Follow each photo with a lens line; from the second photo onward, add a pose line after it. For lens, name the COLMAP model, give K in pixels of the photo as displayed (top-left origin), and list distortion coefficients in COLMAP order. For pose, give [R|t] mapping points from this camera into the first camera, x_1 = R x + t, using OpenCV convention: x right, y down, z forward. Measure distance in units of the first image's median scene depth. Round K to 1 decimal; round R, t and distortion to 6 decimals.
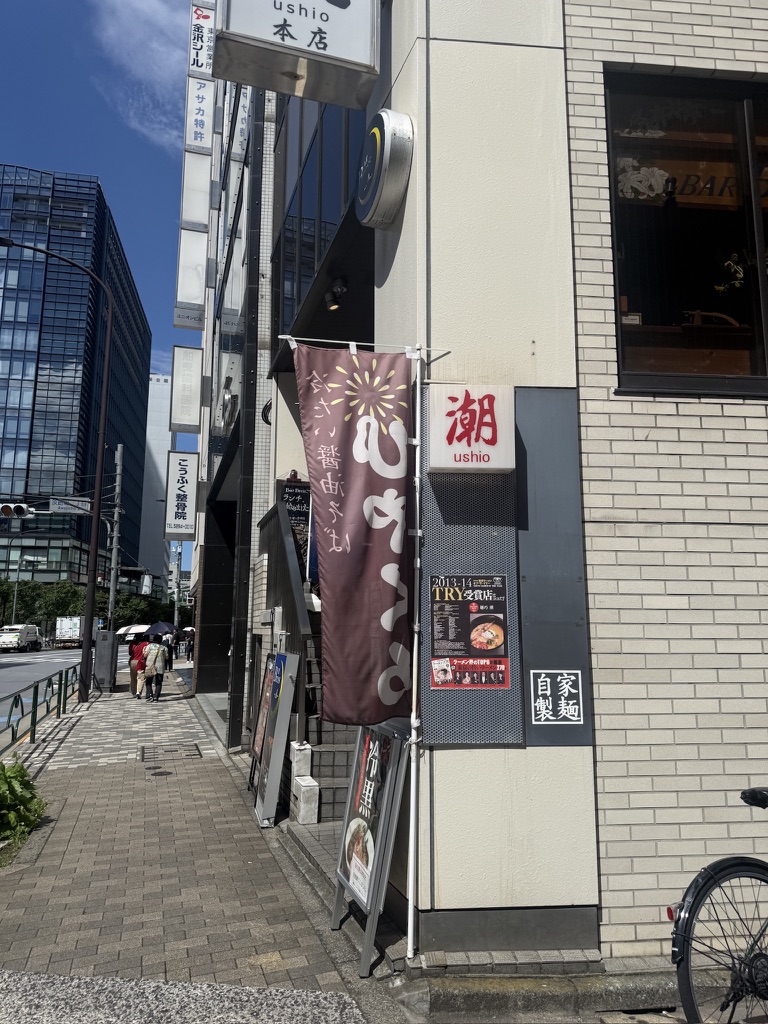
lens RADIAL K [[714.1, 0, 382.8], [0, 714.1, 506.6], [0, 0, 1]] dist [0.070992, -0.106781]
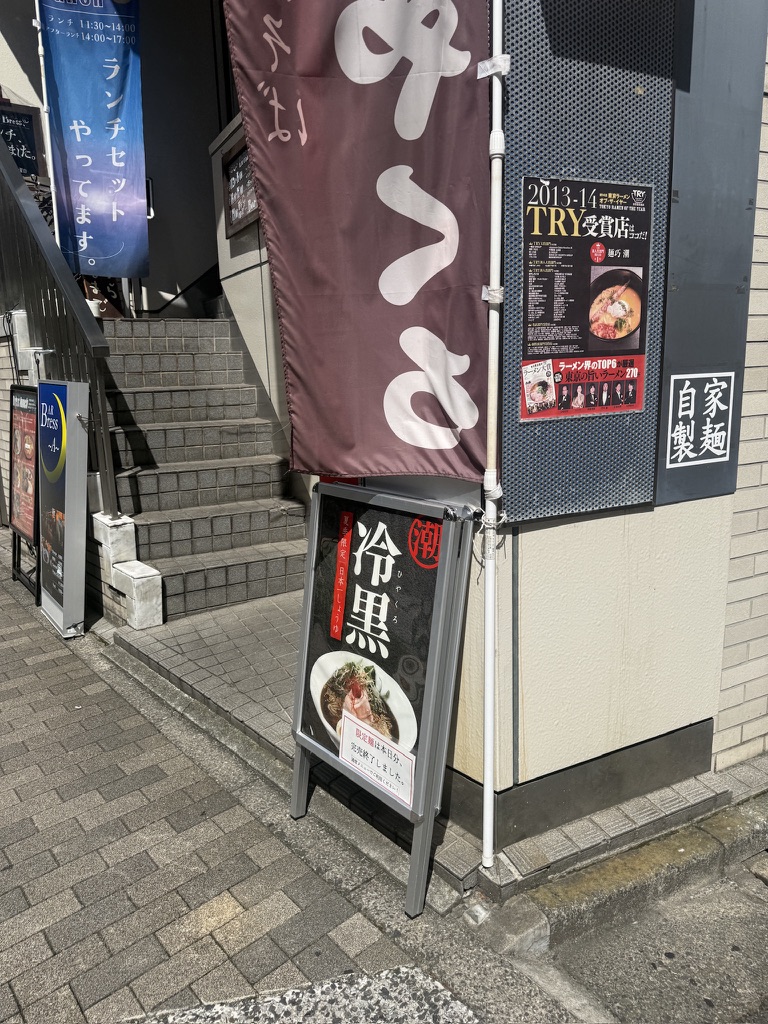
lens RADIAL K [[714.1, 0, 382.8], [0, 714.1, 506.6], [0, 0, 1]] dist [0.070992, -0.106781]
pose [[0.923111, -0.110173, 0.368412, -0.208699], [-0.032984, 0.931860, 0.361315, 0.129970], [-0.383116, -0.345686, 0.856577, 0.580008]]
